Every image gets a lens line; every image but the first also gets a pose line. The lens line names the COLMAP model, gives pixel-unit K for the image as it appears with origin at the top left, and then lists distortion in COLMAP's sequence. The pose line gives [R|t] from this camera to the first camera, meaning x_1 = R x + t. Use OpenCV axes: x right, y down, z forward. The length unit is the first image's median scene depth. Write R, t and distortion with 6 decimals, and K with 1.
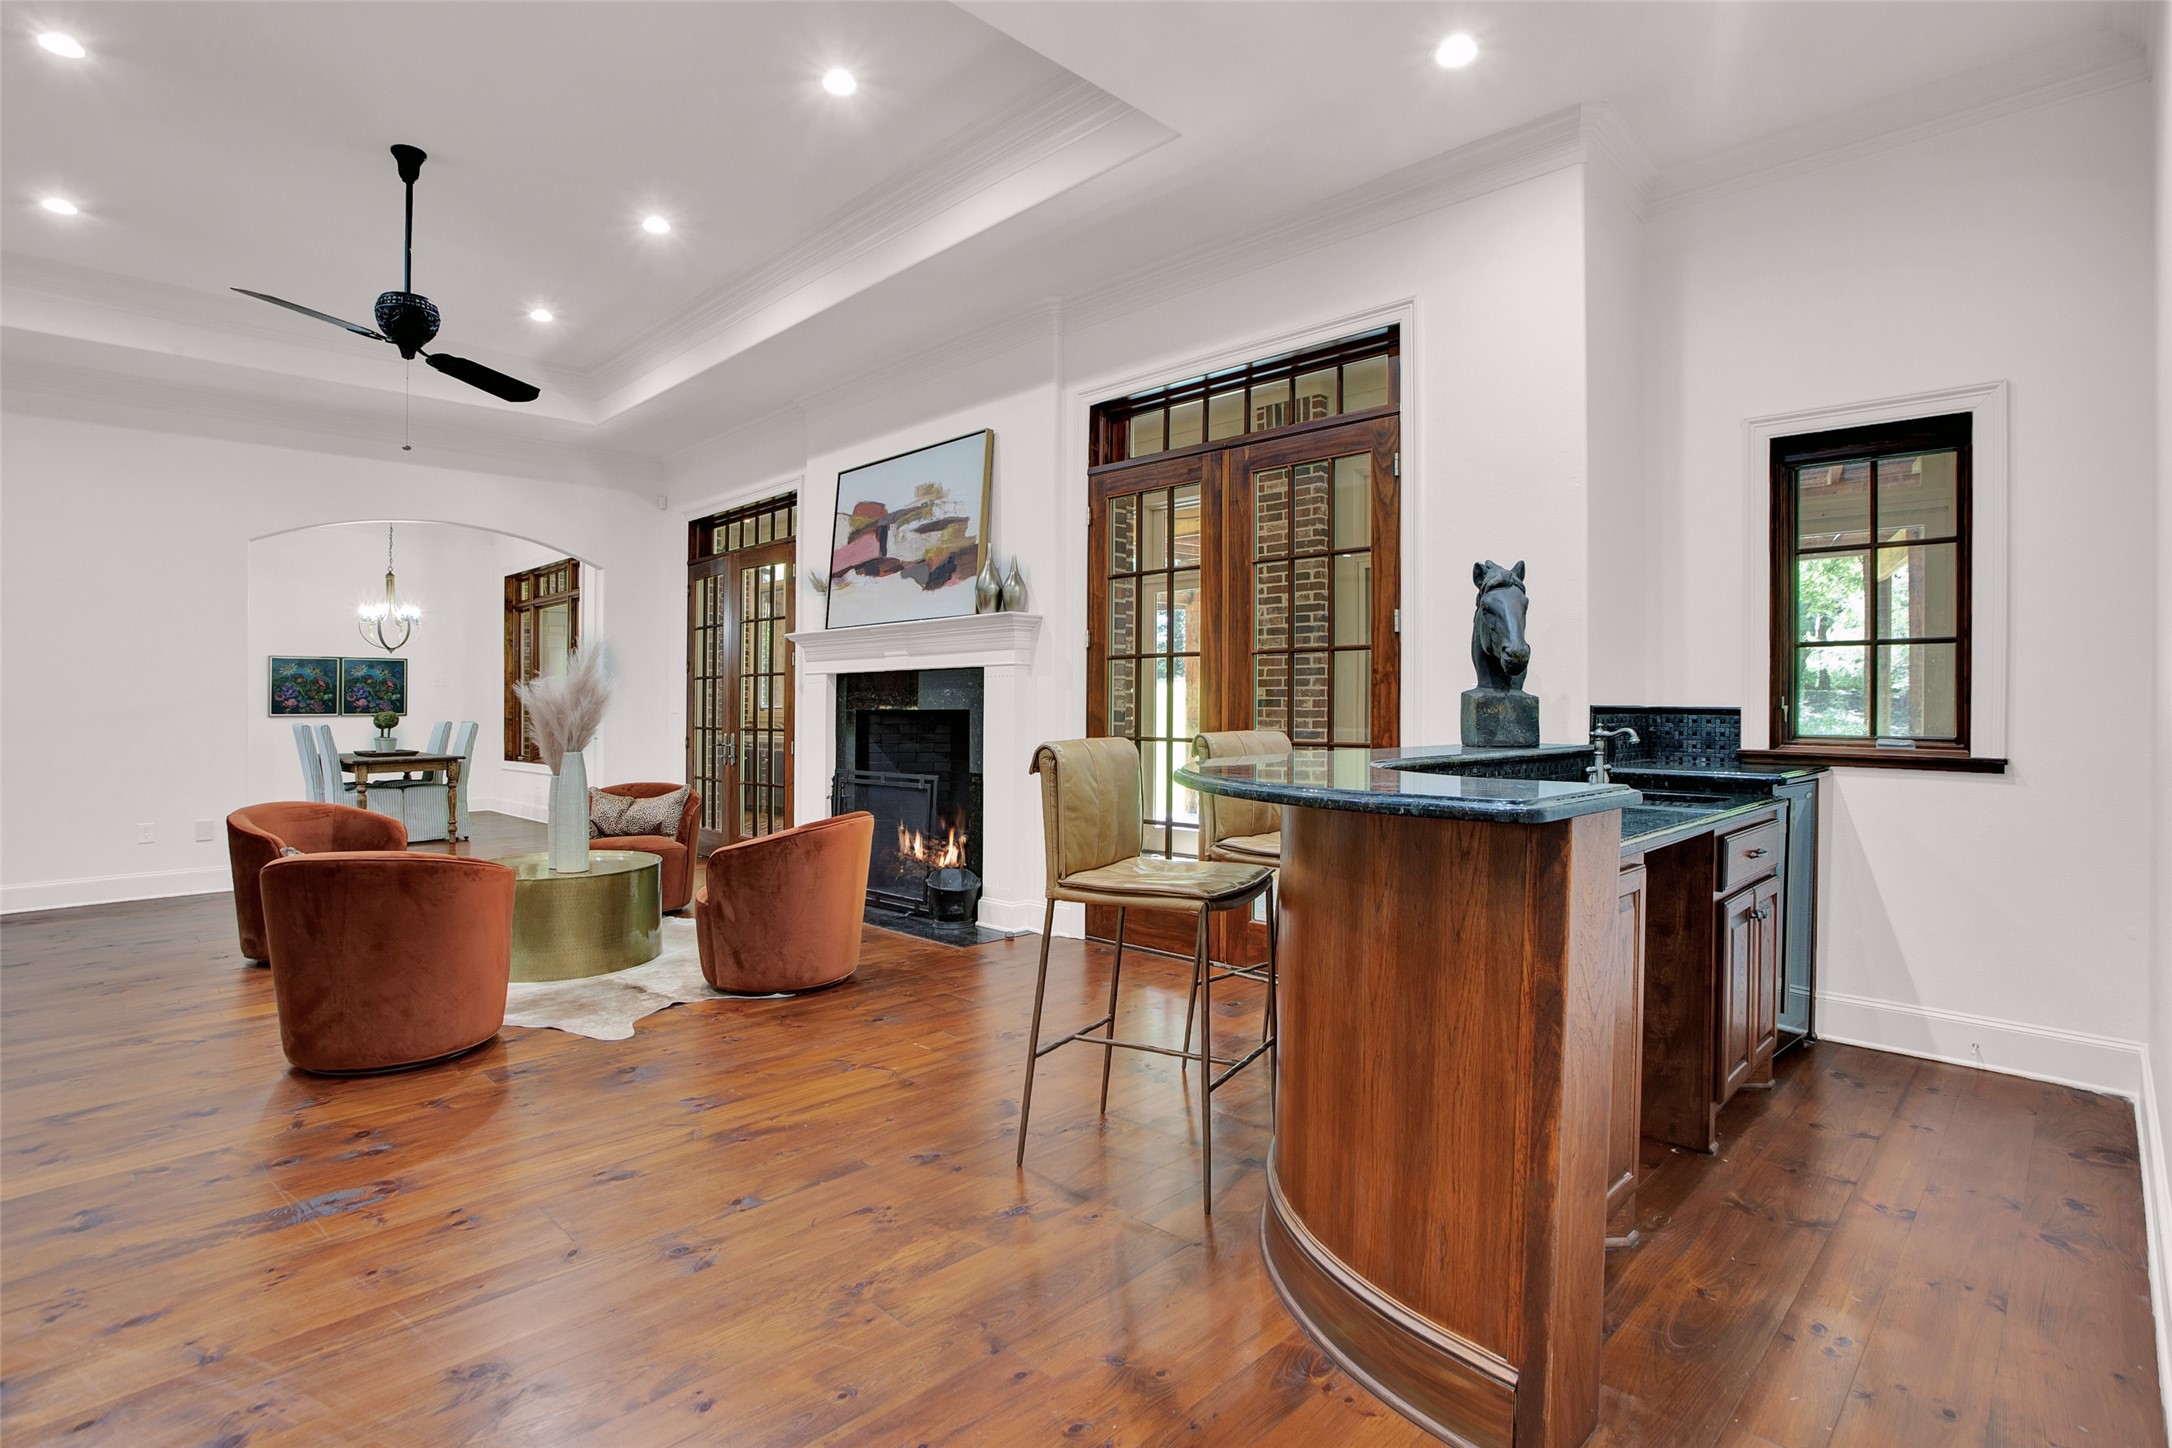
lens RADIAL K [[1069.3, 0, 1082.2], [0, 1069.3, 696.7], [0, 0, 1]] dist [-0.061676, 0.021612]
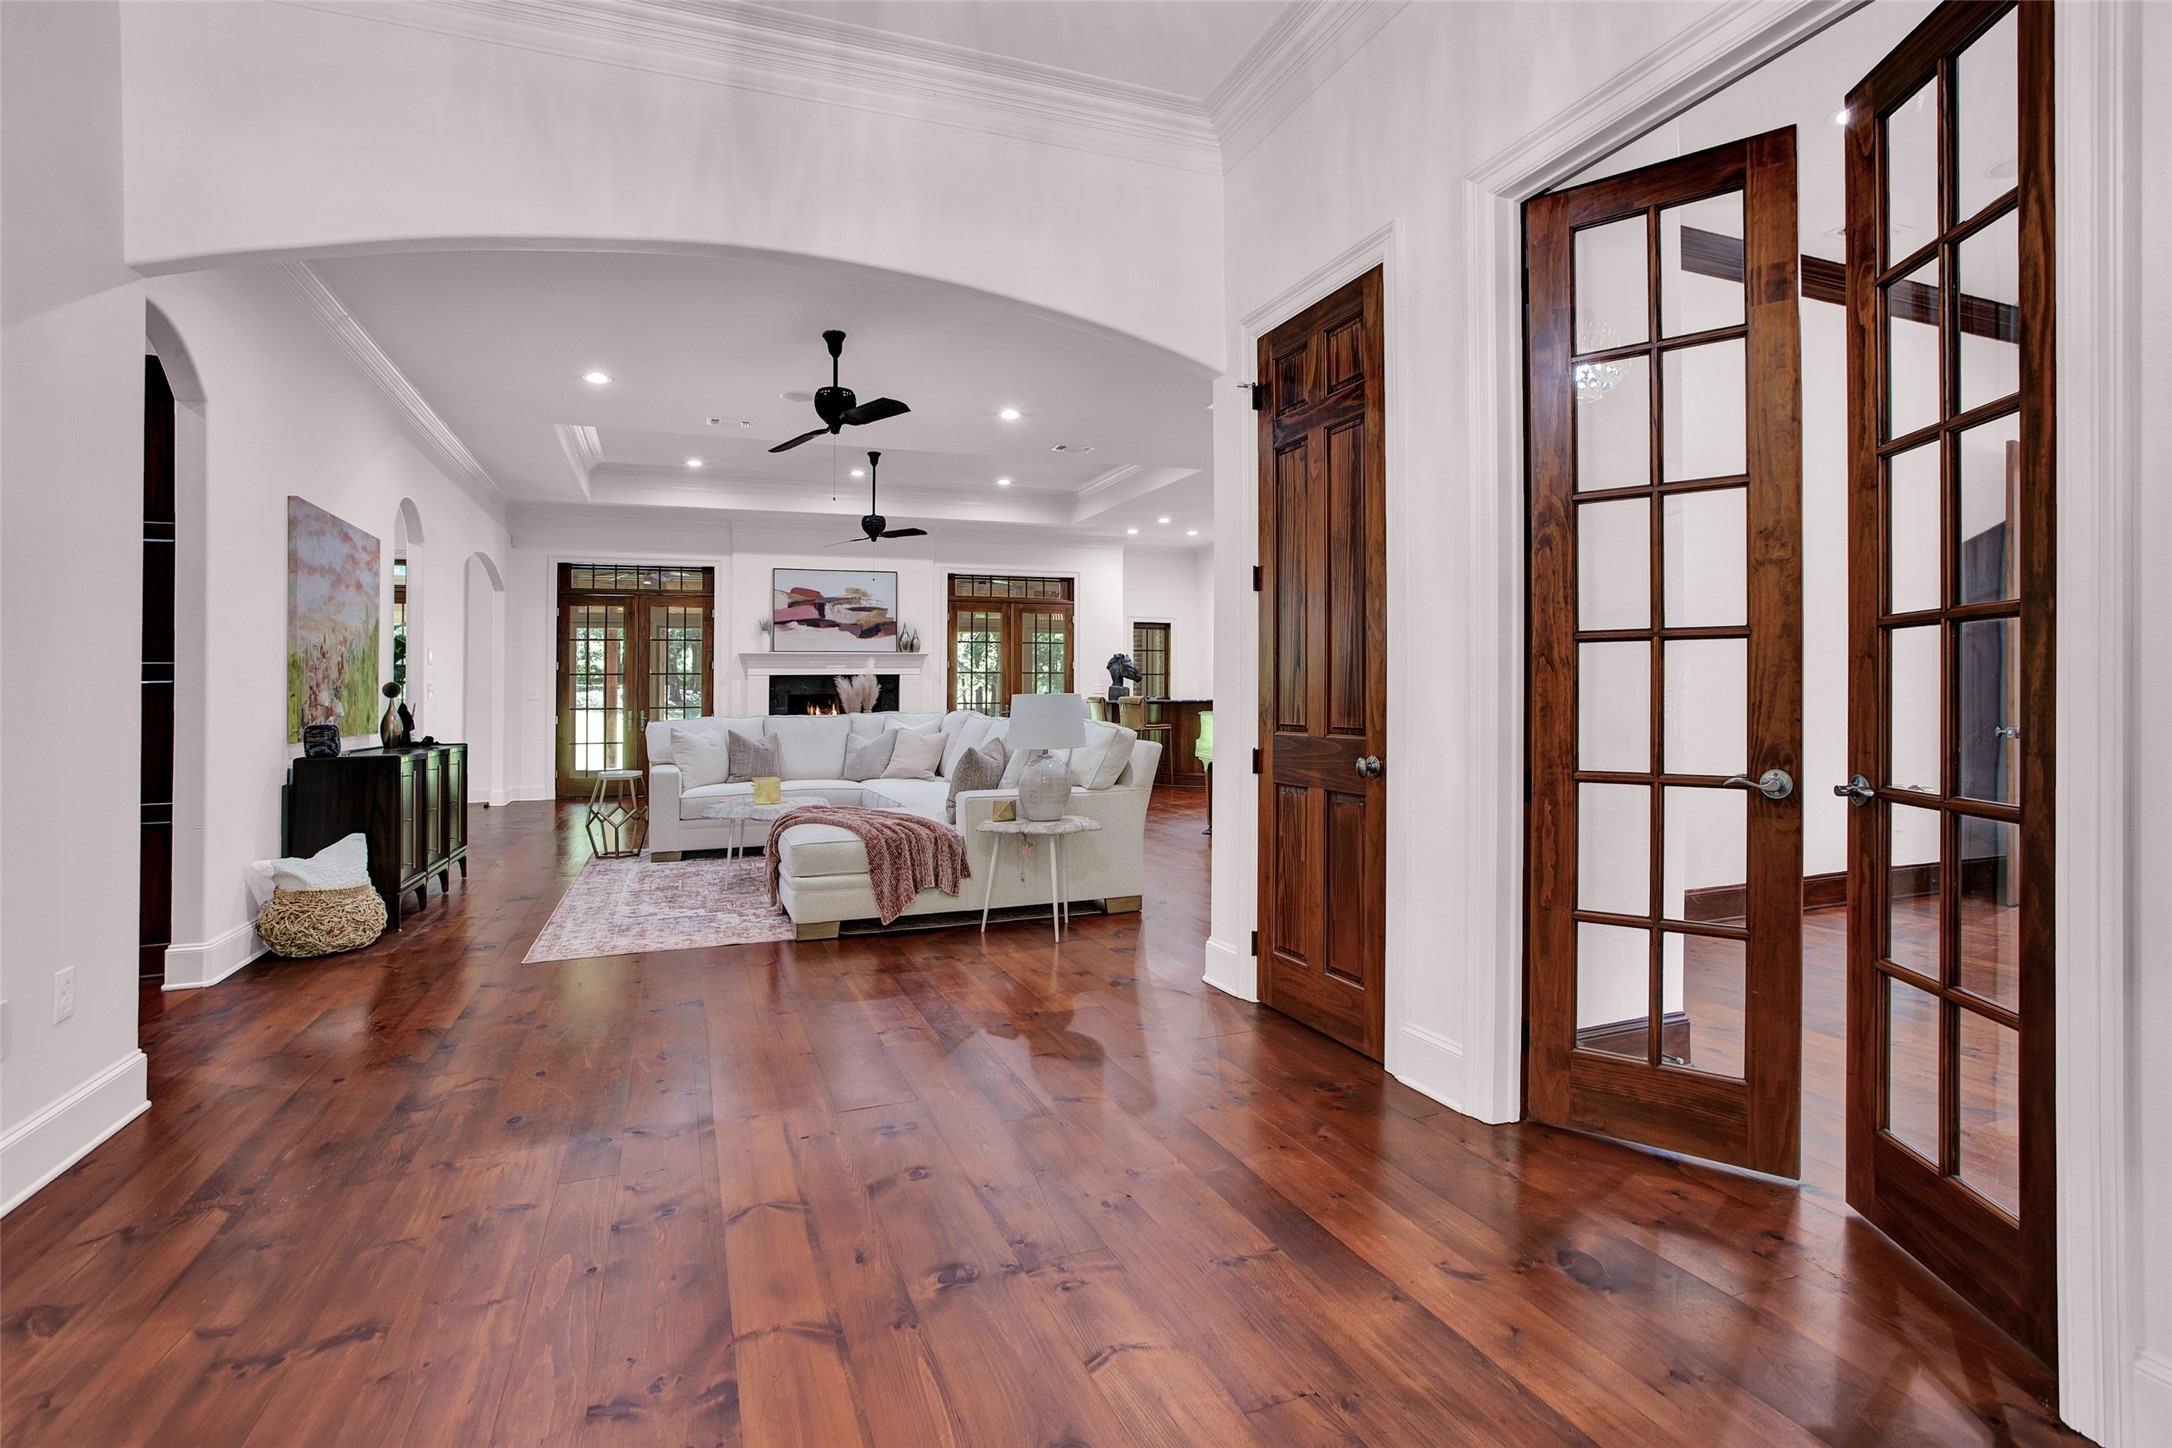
lens RADIAL K [[1069.3, 0, 1082.2], [0, 1069.3, 696.7], [0, 0, 1]] dist [-0.061676, 0.021612]
pose [[0.425084, 0.000771, 0.905153, -1.887848], [0.003643, 0.999990, -0.002563, 0.025603], [-0.905146, 0.004387, 0.425077, -0.322848]]
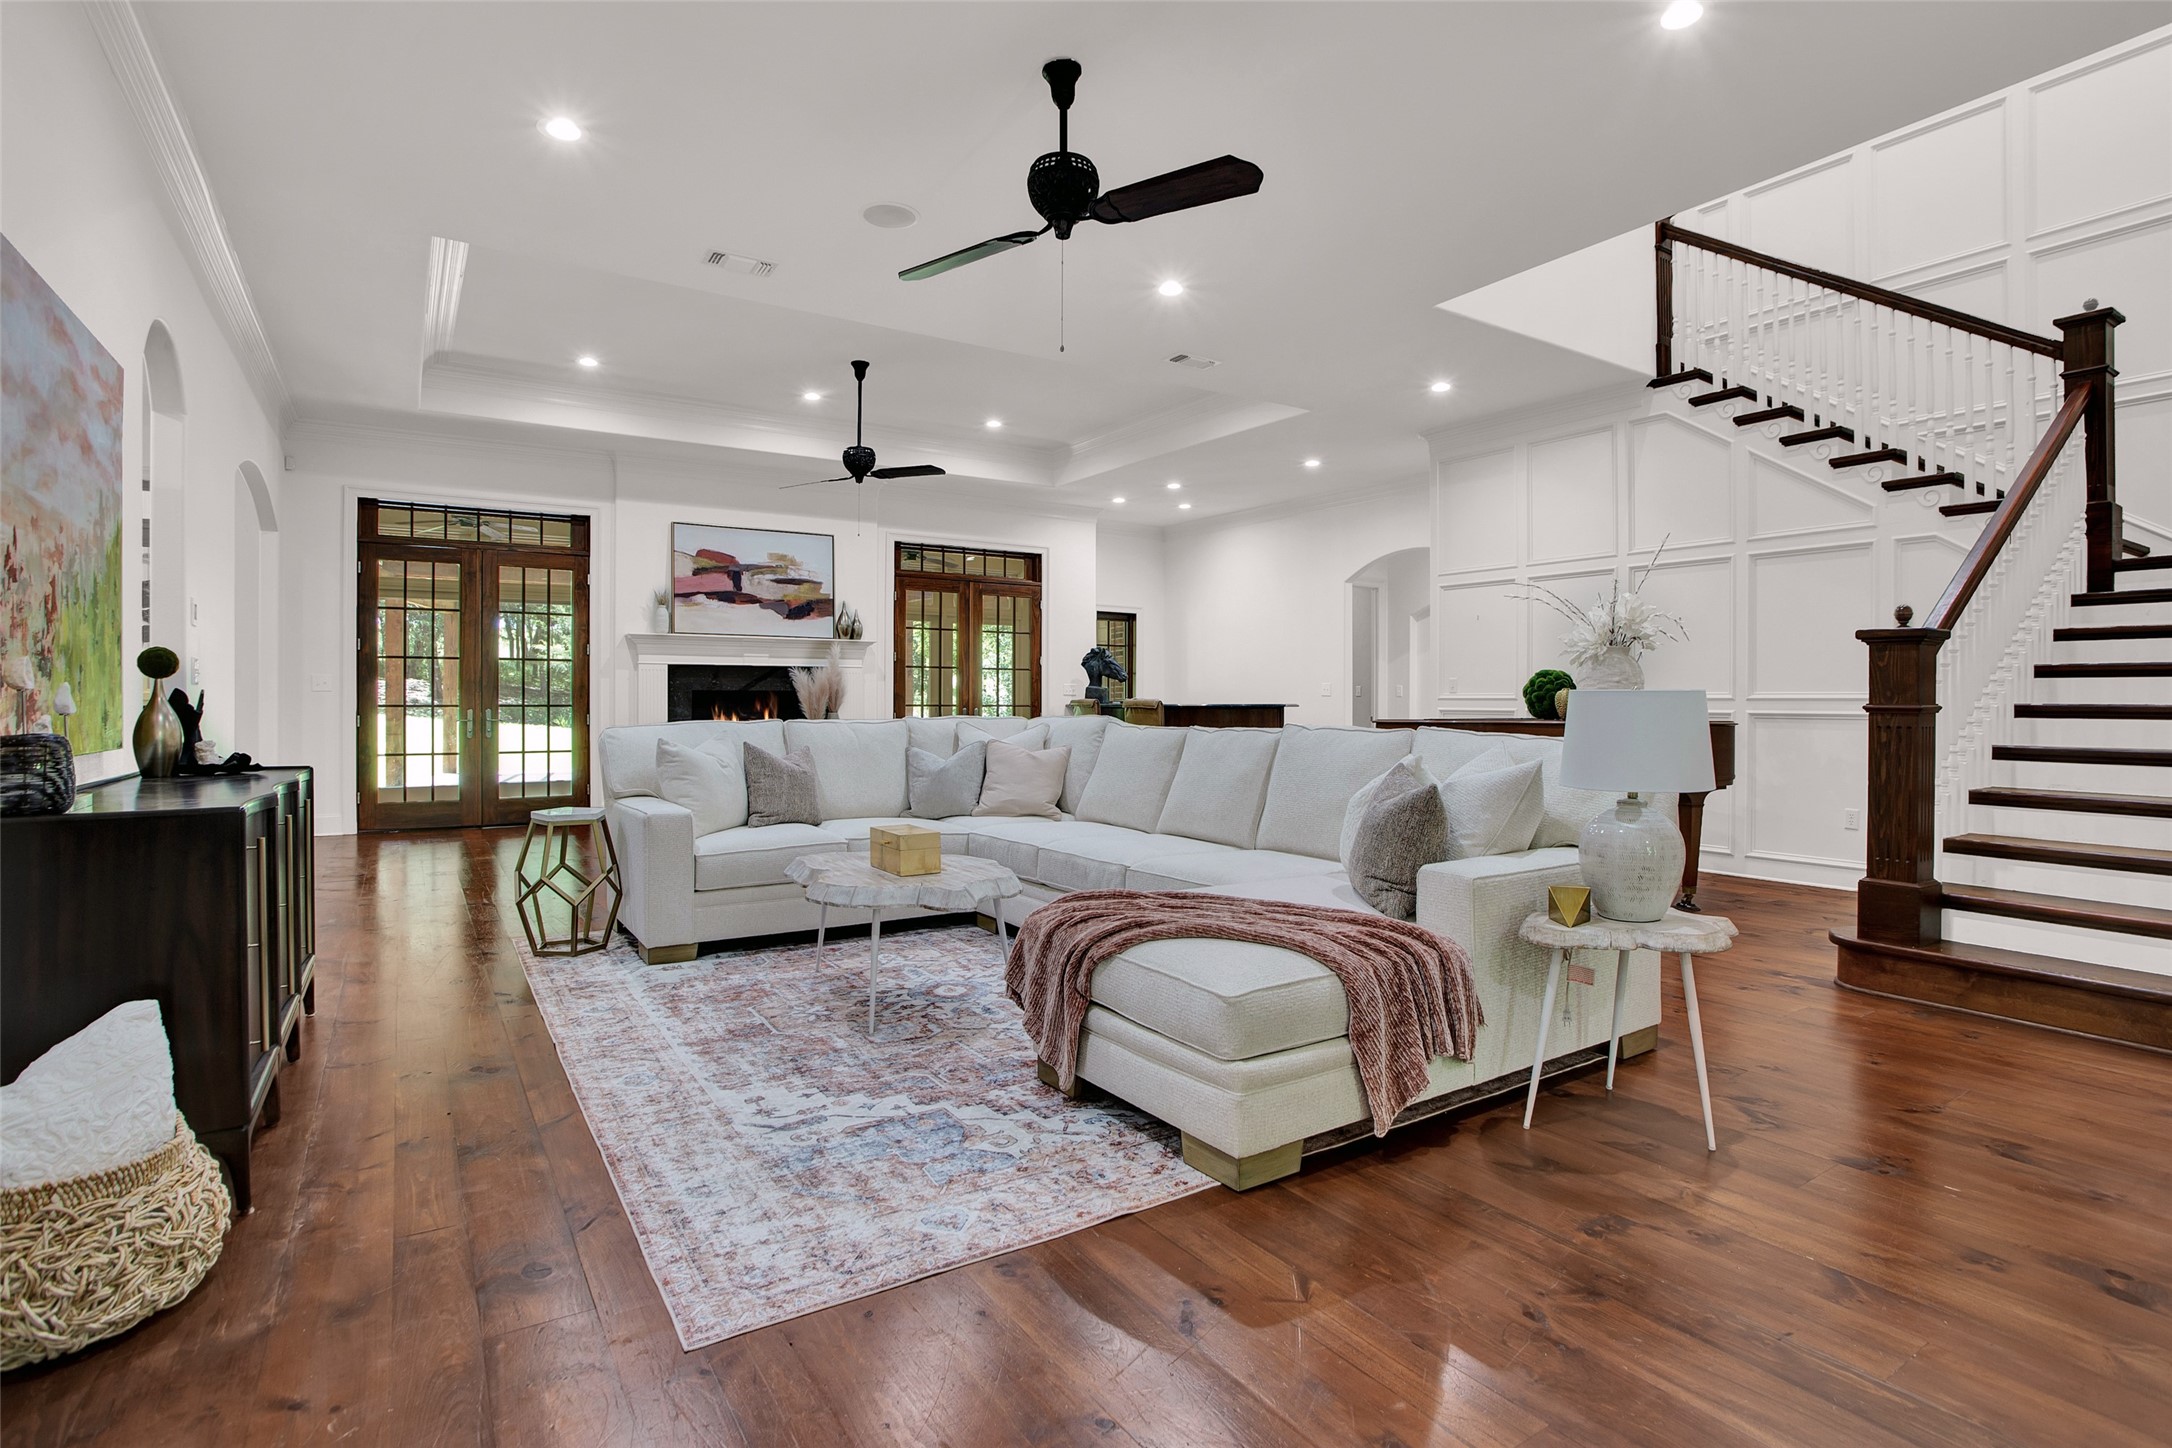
lens RADIAL K [[1072.2, 0, 1108.0], [0, 1072.2, 720.8], [0, 0, 1]] dist [-0.062158, 0.022914]
pose [[0.209690, -0.011937, 0.977695, -1.651207], [-0.007892, 0.999872, 0.013900, 0.031901], [-0.977736, -0.010631, 0.209569, 0.155932]]
